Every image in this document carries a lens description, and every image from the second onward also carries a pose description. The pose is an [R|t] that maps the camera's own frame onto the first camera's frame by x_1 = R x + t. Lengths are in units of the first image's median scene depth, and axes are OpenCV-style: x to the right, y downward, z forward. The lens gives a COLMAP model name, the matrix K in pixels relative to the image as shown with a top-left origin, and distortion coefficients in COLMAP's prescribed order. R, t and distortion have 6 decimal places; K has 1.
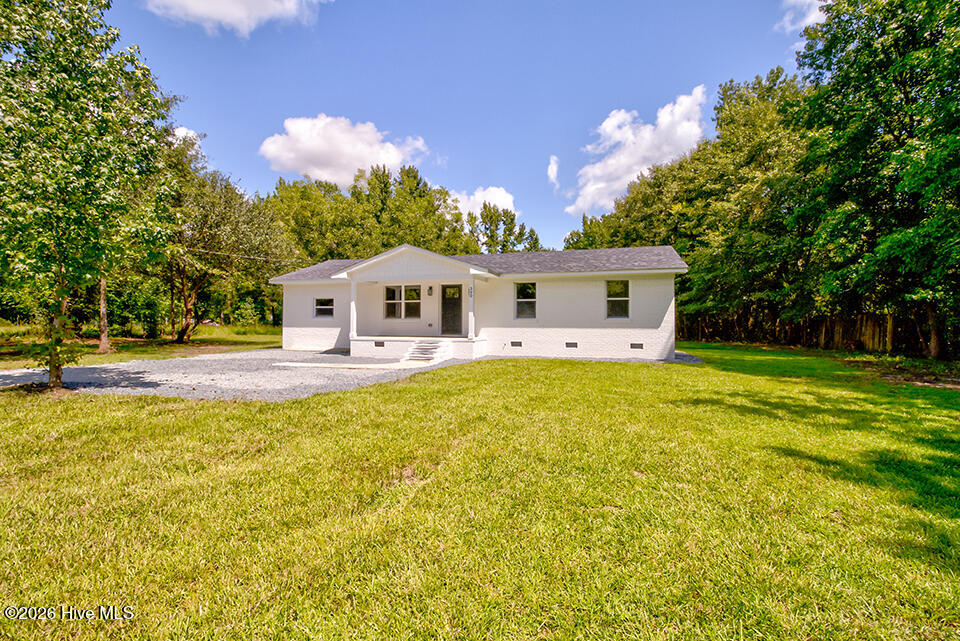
lens RADIAL K [[441.7, 0, 483.3], [0, 441.7, 313.8], [0, 0, 1]] dist [0.009171, -0.005335]
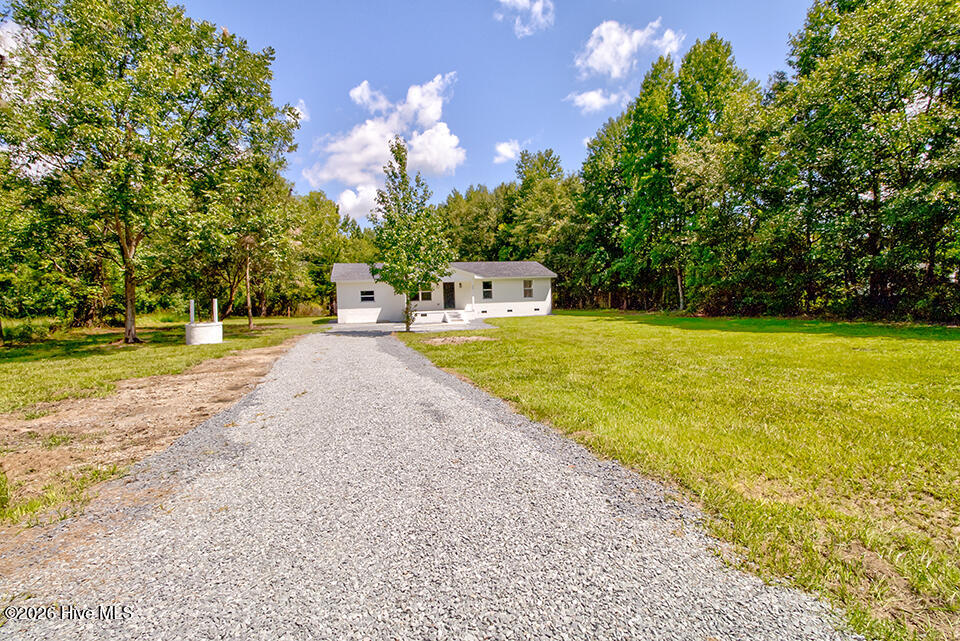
lens RADIAL K [[441.7, 0, 479.5], [0, 441.7, 320.3], [0, 0, 1]] dist [0.009171, -0.005335]
pose [[0.852880, -0.059225, 0.518737, -0.952149], [0.023849, 0.996928, 0.074609, -0.042052], [-0.521562, -0.051261, 0.851672, -0.683208]]
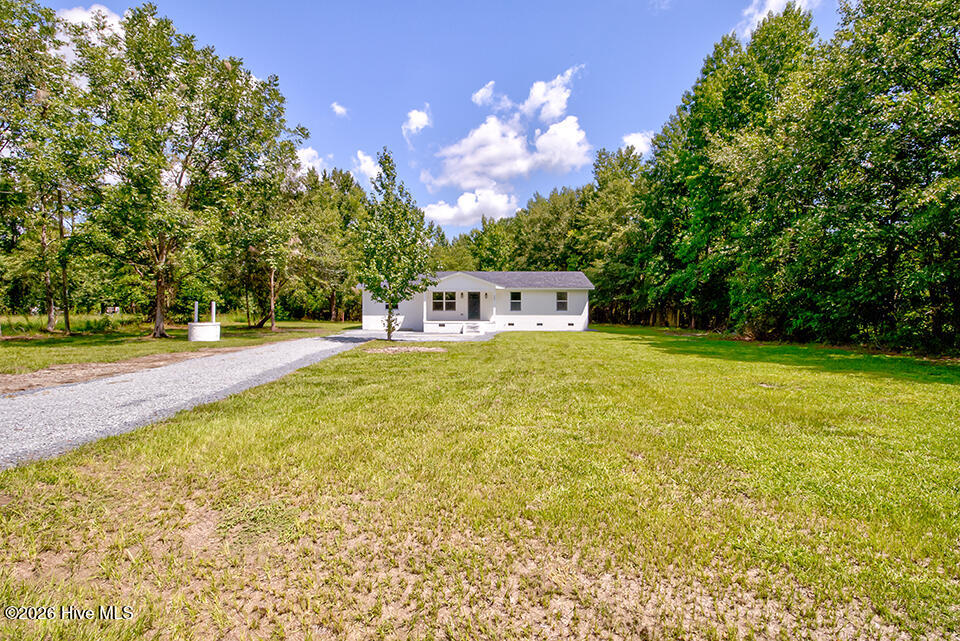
lens RADIAL K [[480.3, 0, 478.9], [0, 480.3, 320.8], [0, 0, 1]] dist [0.003469, -0.000230]
pose [[0.957726, -0.009671, 0.287520, -0.623615], [-0.004117, 0.998872, 0.047309, -0.041750], [-0.287654, -0.046493, 0.956605, -0.895882]]
